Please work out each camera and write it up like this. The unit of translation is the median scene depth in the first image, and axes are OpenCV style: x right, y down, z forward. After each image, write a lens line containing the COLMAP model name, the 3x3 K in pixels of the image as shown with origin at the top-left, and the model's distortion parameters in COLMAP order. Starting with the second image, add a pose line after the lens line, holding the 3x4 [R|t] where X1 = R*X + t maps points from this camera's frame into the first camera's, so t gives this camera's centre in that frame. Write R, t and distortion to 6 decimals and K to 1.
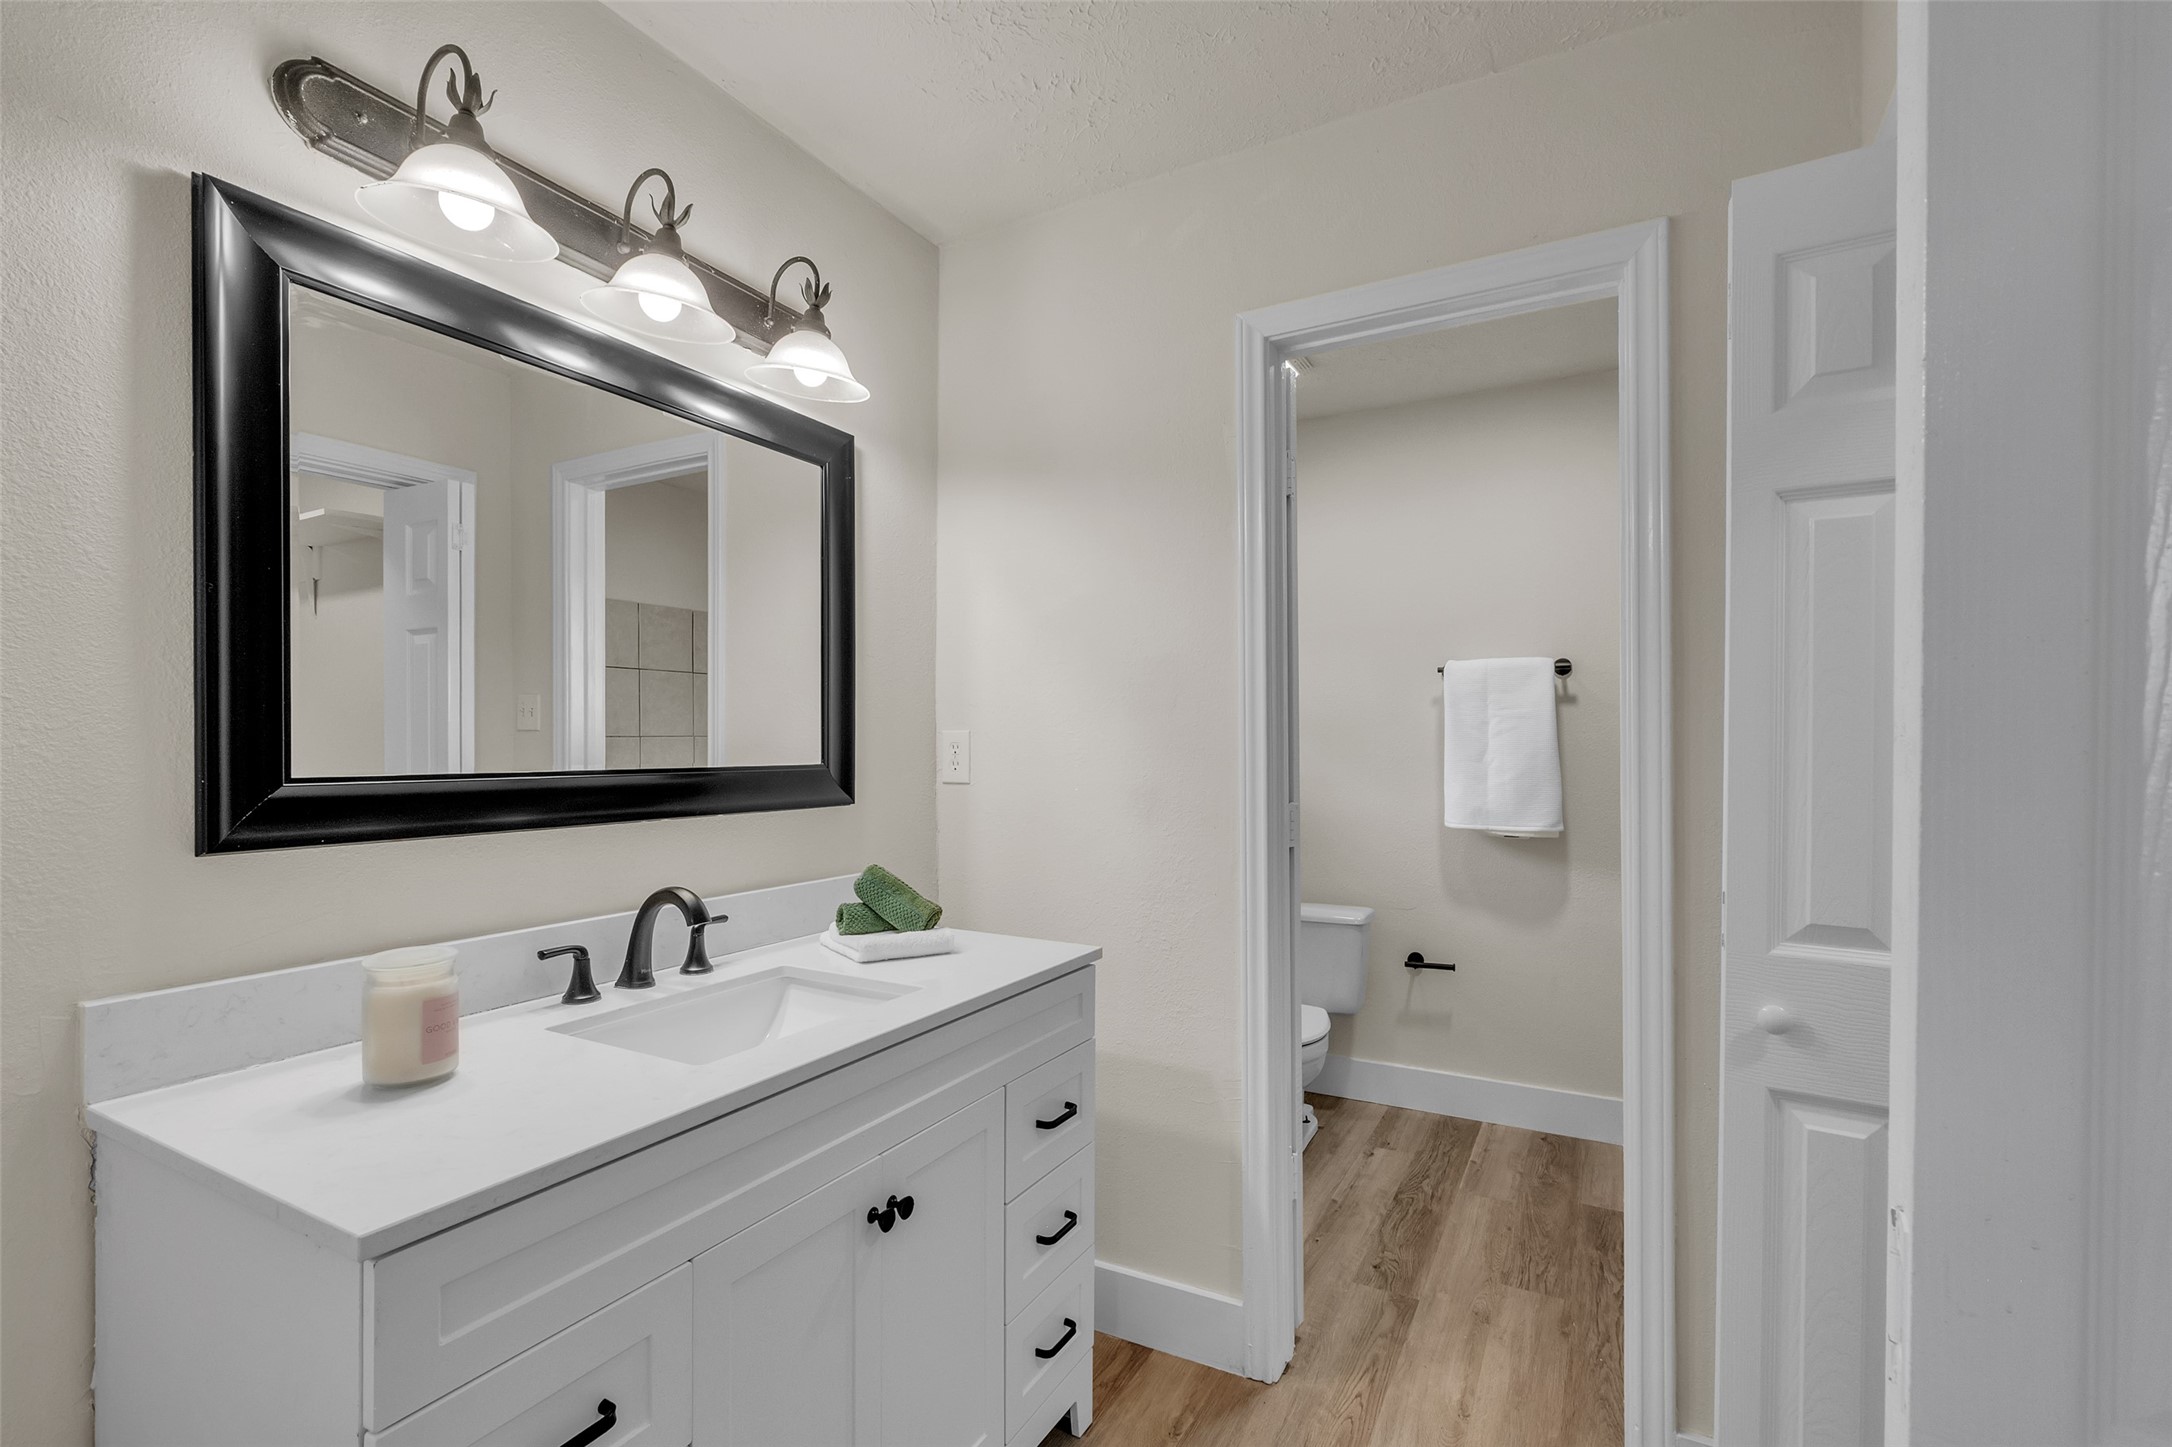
lens RADIAL K [[974.5, 0, 1074.9], [0, 974.5, 731.8], [0, 0, 1]] dist [-0.010677, 0.000318]
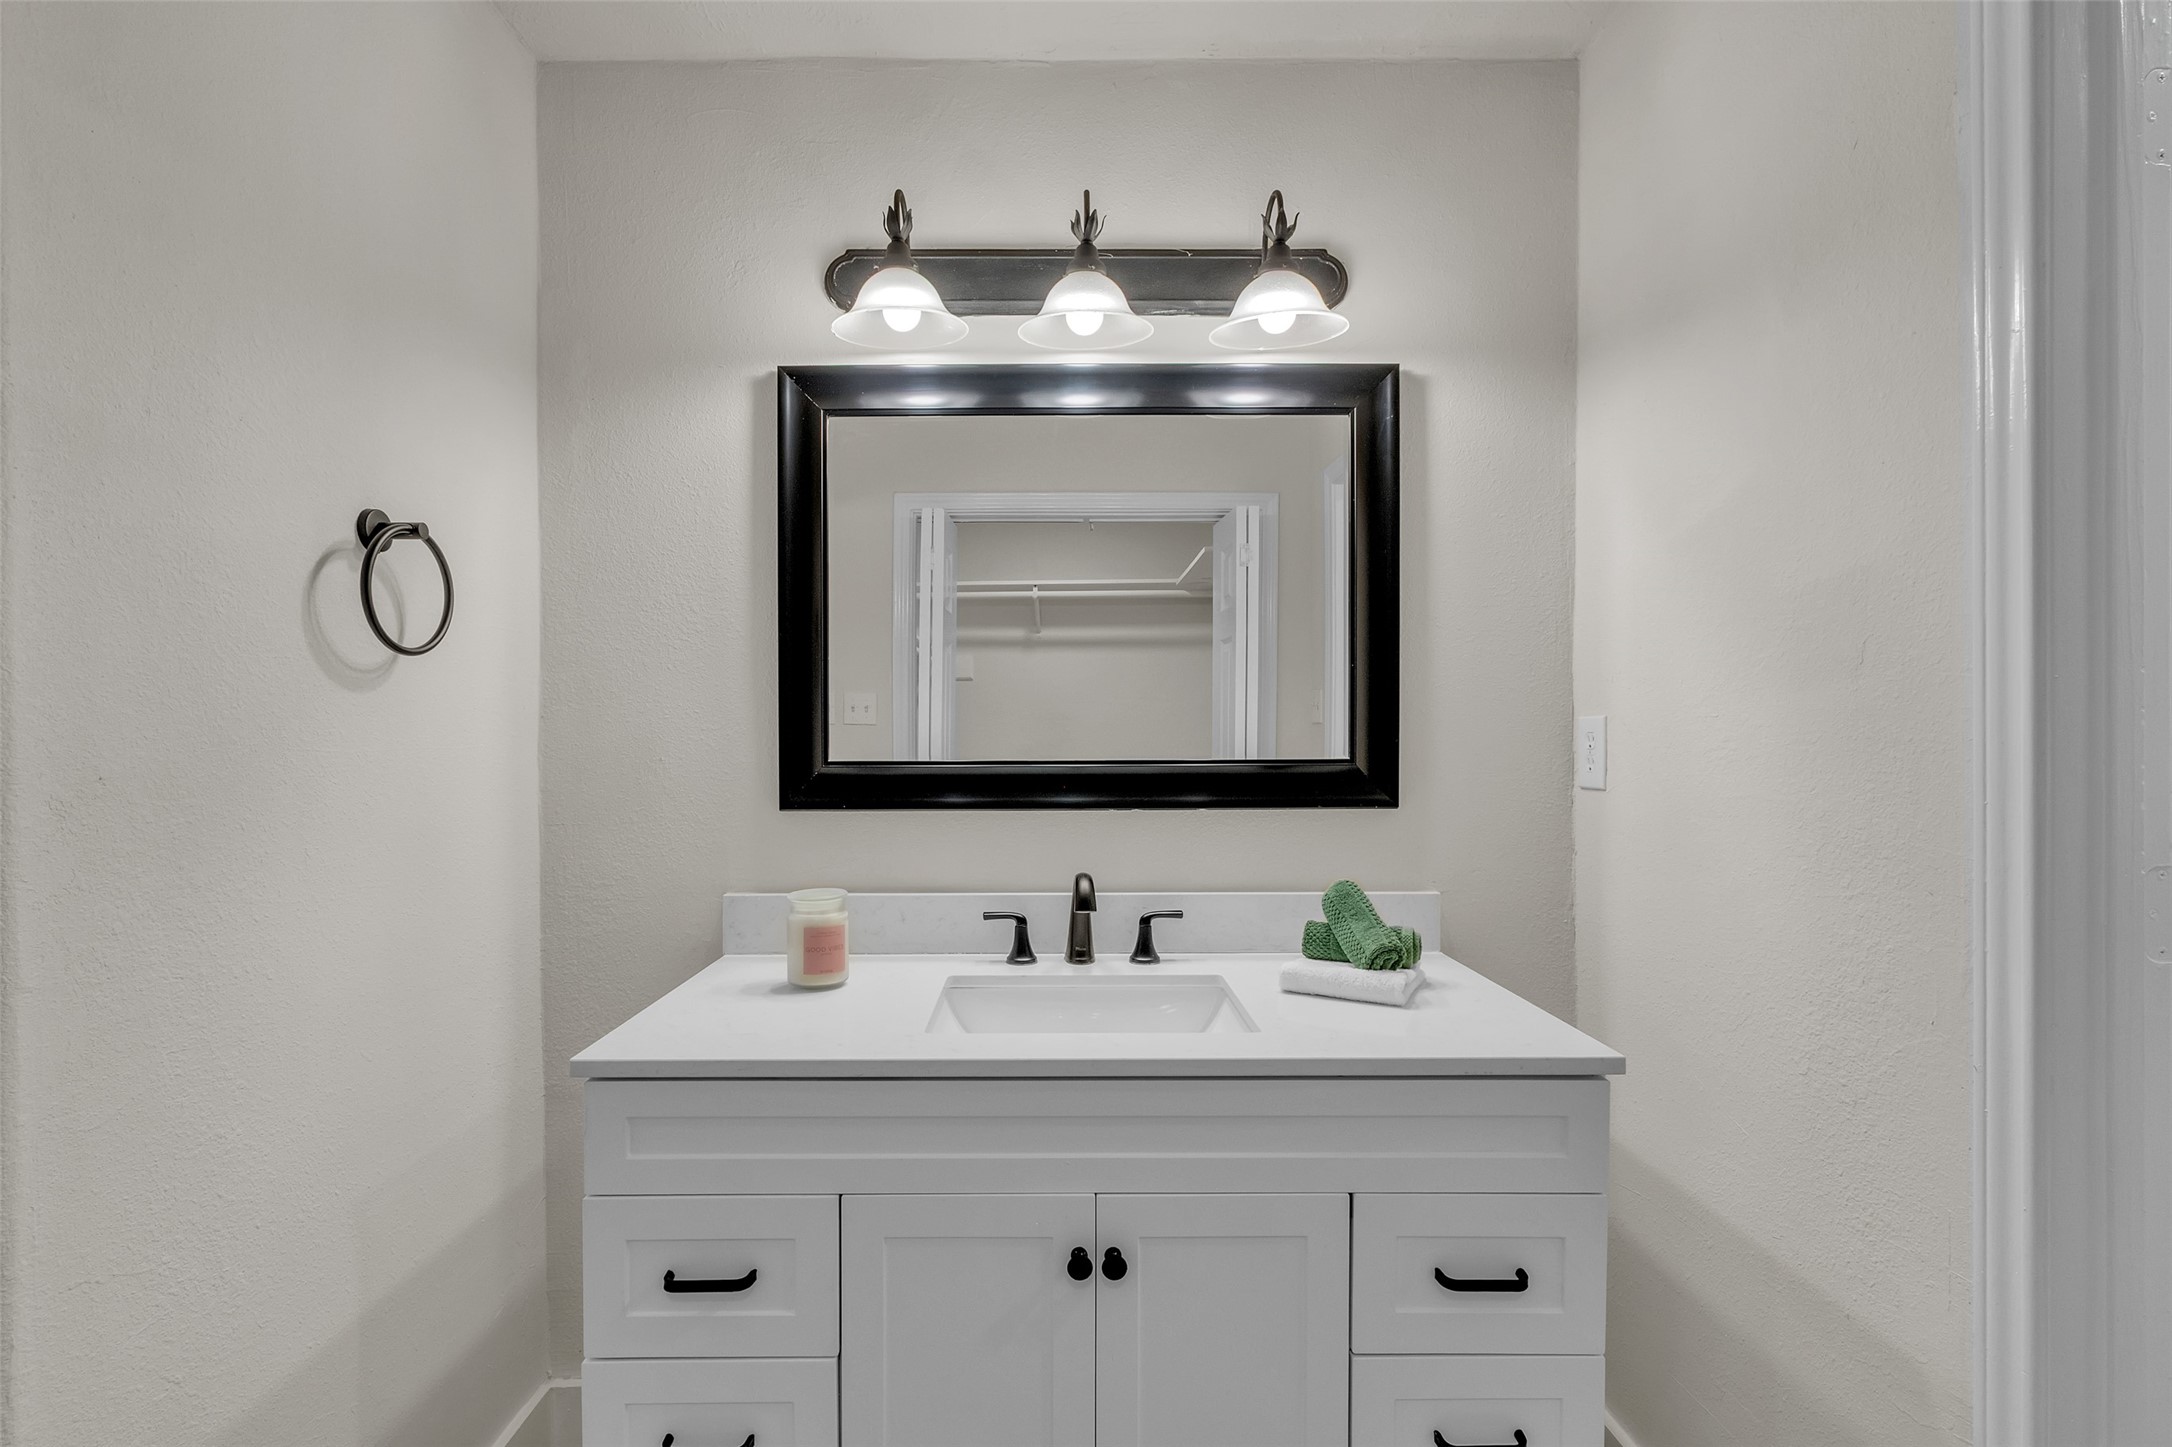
lens RADIAL K [[974.5, 0, 1081.4], [0, 974.5, 738.0], [0, 0, 1]] dist [-0.010677, 0.000318]
pose [[0.482274, 0.000842, -0.876020, 0.453178], [0.015425, 0.999836, 0.009453, 0.003185], [0.875884, -0.018071, 0.482182, 0.441509]]
